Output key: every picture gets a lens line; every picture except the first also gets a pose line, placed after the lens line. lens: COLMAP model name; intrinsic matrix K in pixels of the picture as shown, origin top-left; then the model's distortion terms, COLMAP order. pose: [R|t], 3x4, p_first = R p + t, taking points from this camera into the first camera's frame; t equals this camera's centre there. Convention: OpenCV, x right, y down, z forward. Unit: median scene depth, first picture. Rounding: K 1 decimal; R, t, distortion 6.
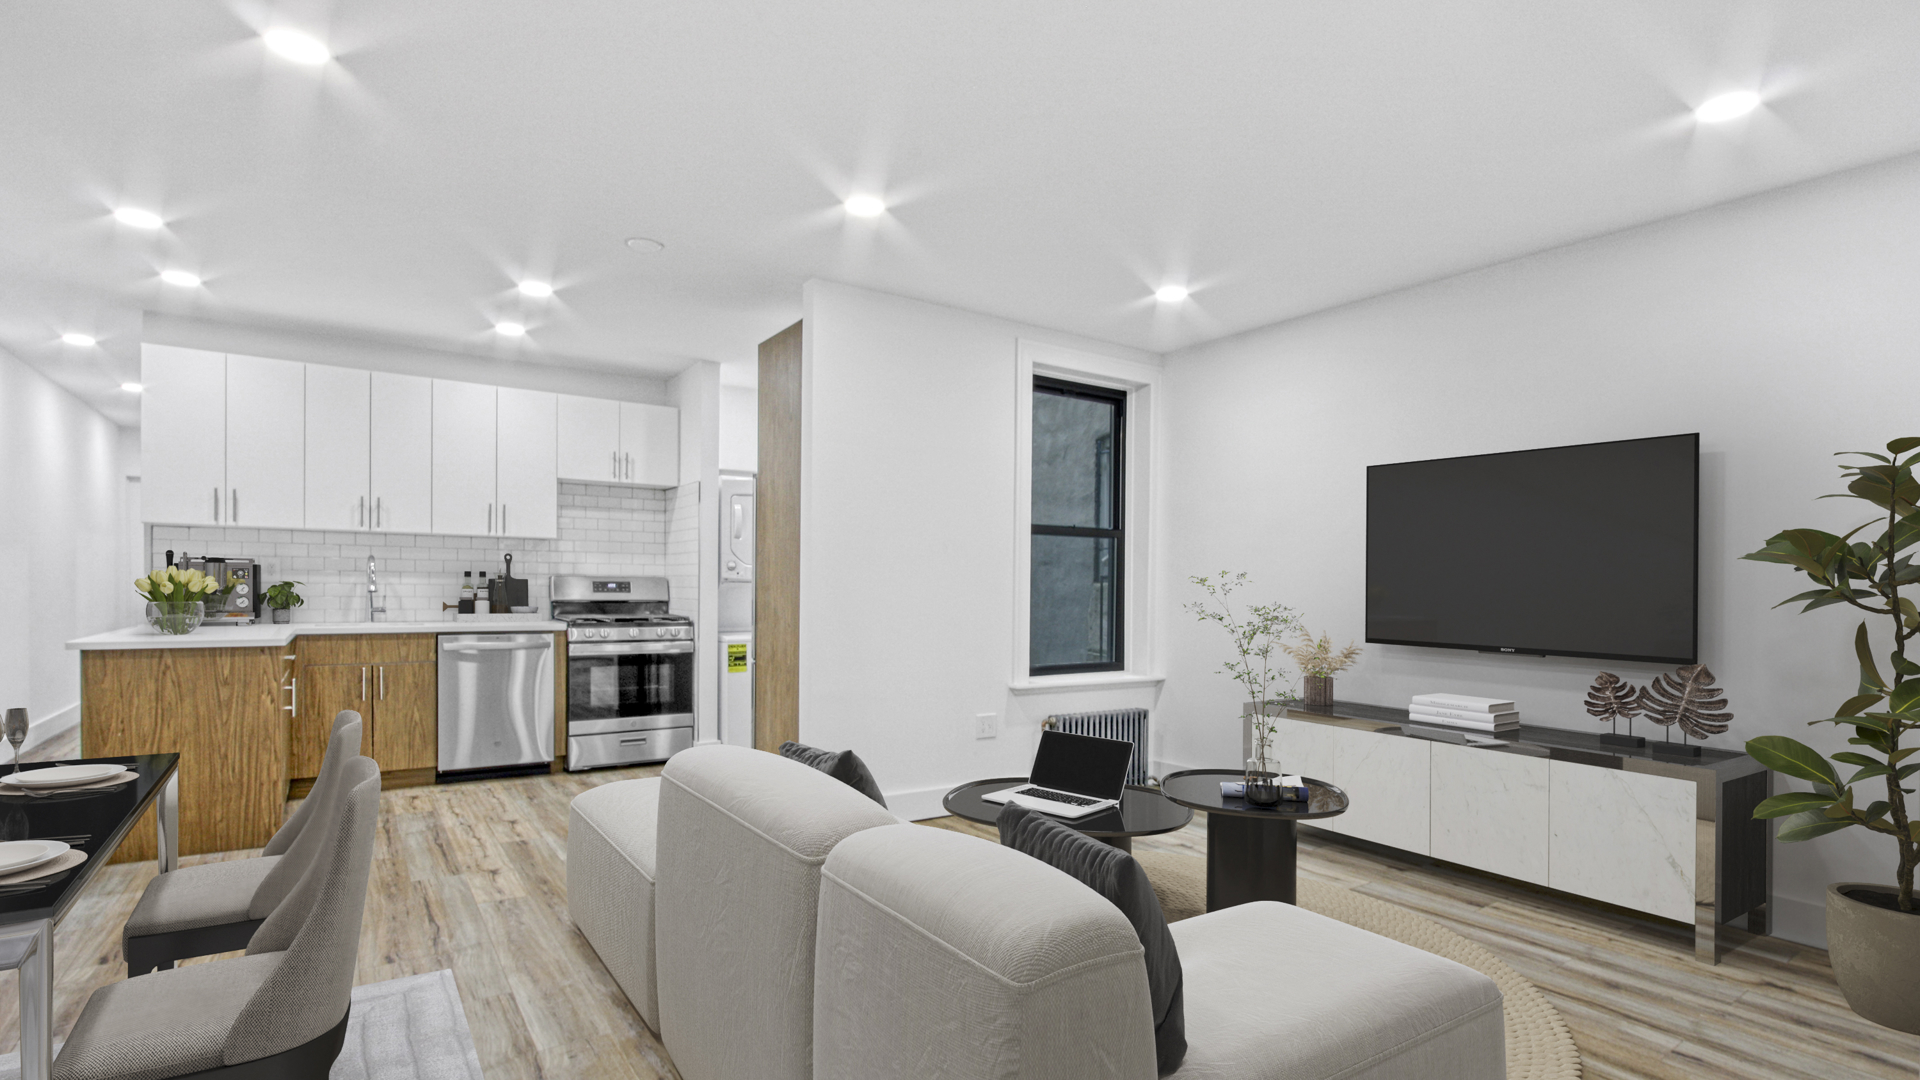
lens RADIAL K [[894.2, 0, 954.3], [0, 894.2, 609.3], [0, 0, 1]] dist [-0.011177, 0.000957]
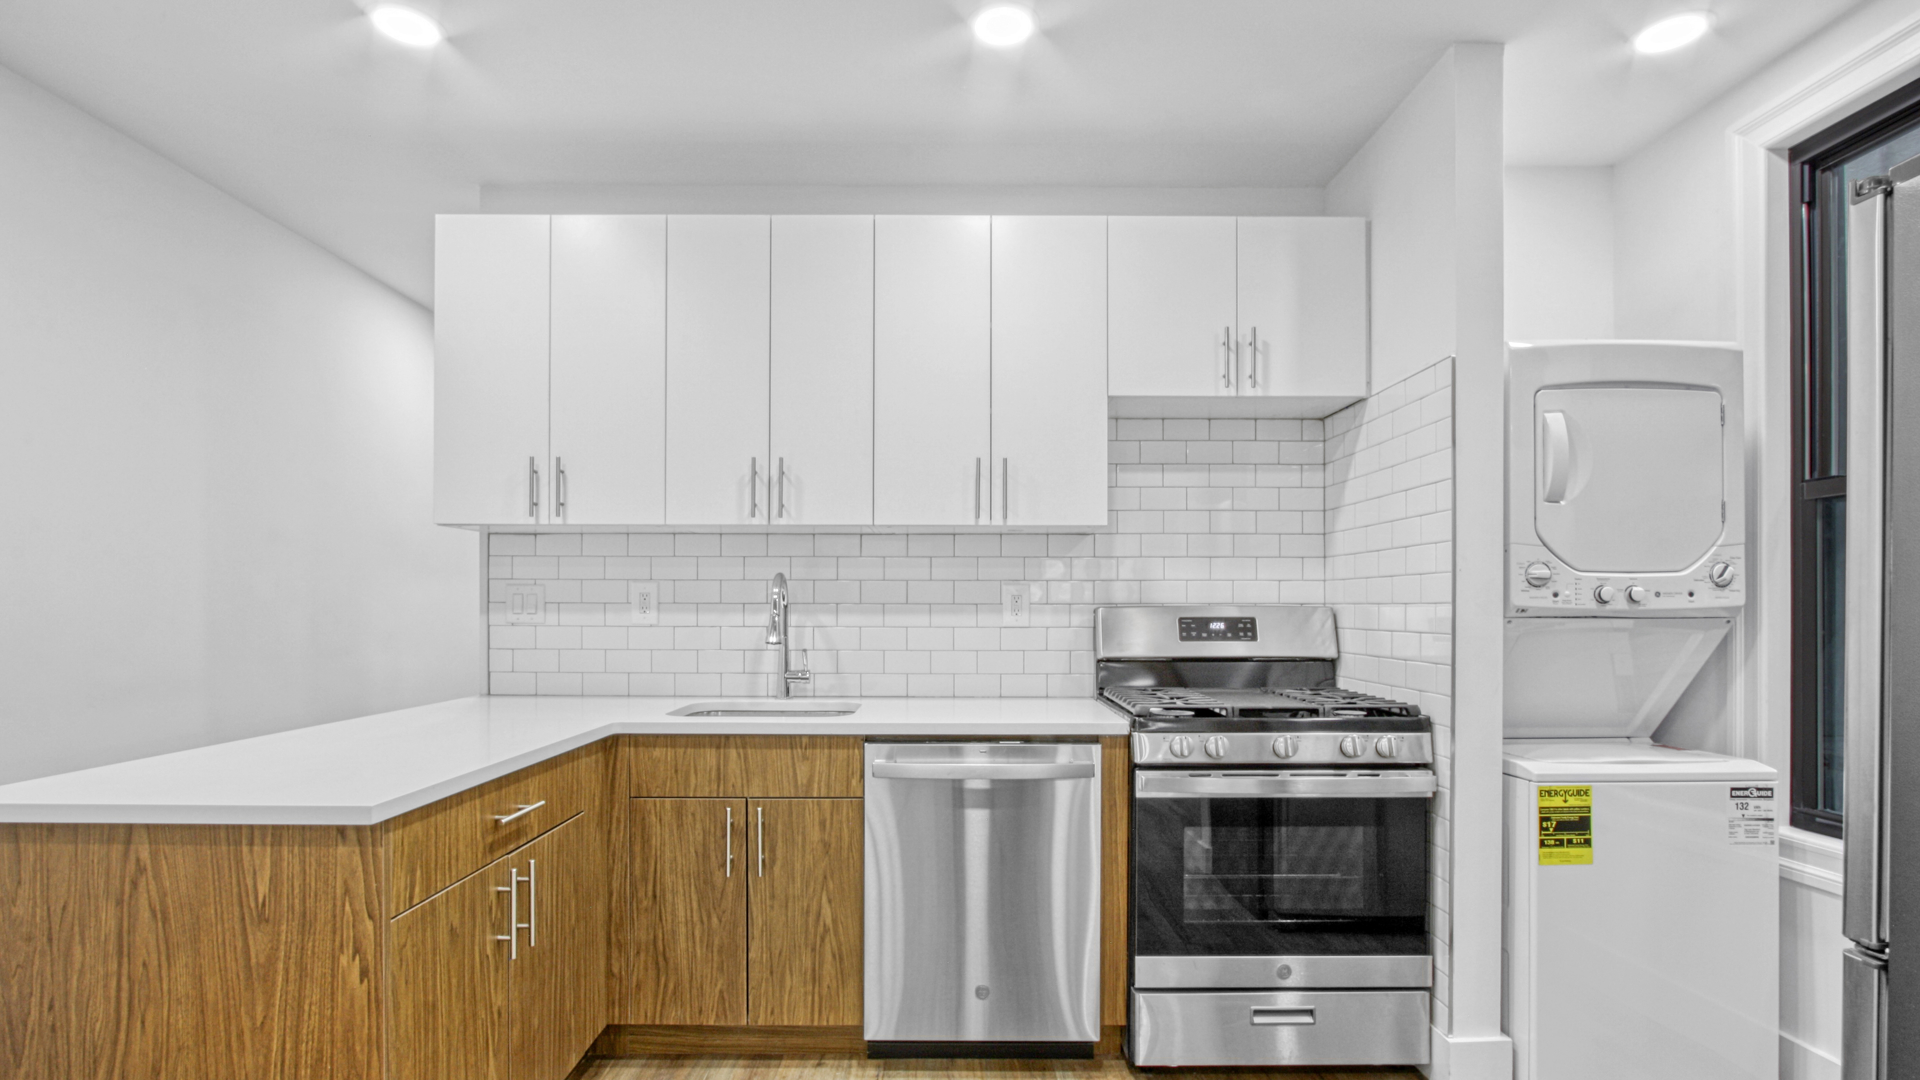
lens RADIAL K [[894.2, 0, 954.3], [0, 894.2, 609.3], [0, 0, 1]] dist [-0.011177, 0.000957]
pose [[0.831990, -0.011149, -0.554679, -0.267726], [-0.004872, 0.999613, -0.027401, -0.024476], [0.554770, 0.025500, 0.831613, 0.599539]]
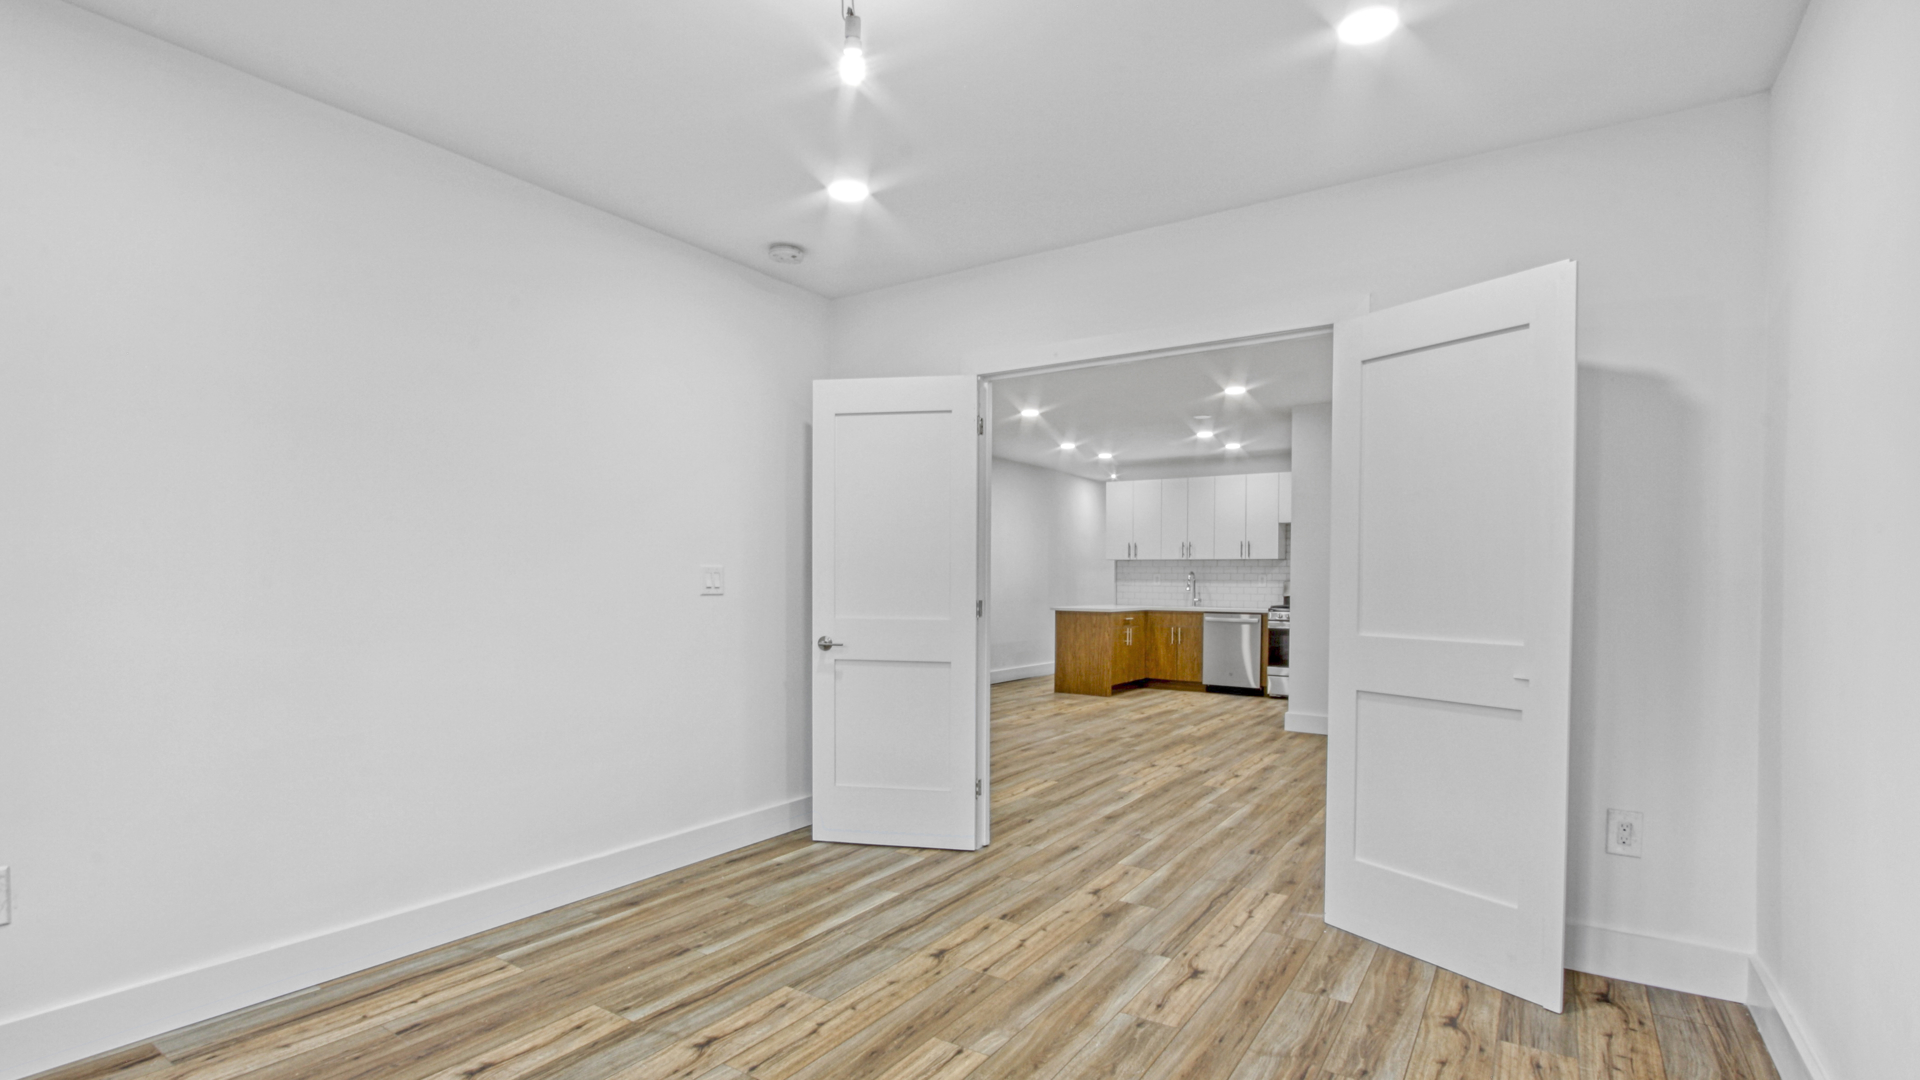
lens RADIAL K [[890.9, 0, 952.5], [0, 890.9, 601.1], [0, 0, 1]] dist [-0.012971, 0.001113]
pose [[0.368062, 0.009156, -0.929756, 0.921558], [-0.026514, 0.999648, -0.000651, 0.017993], [0.929423, 0.024891, 0.368176, -0.185782]]
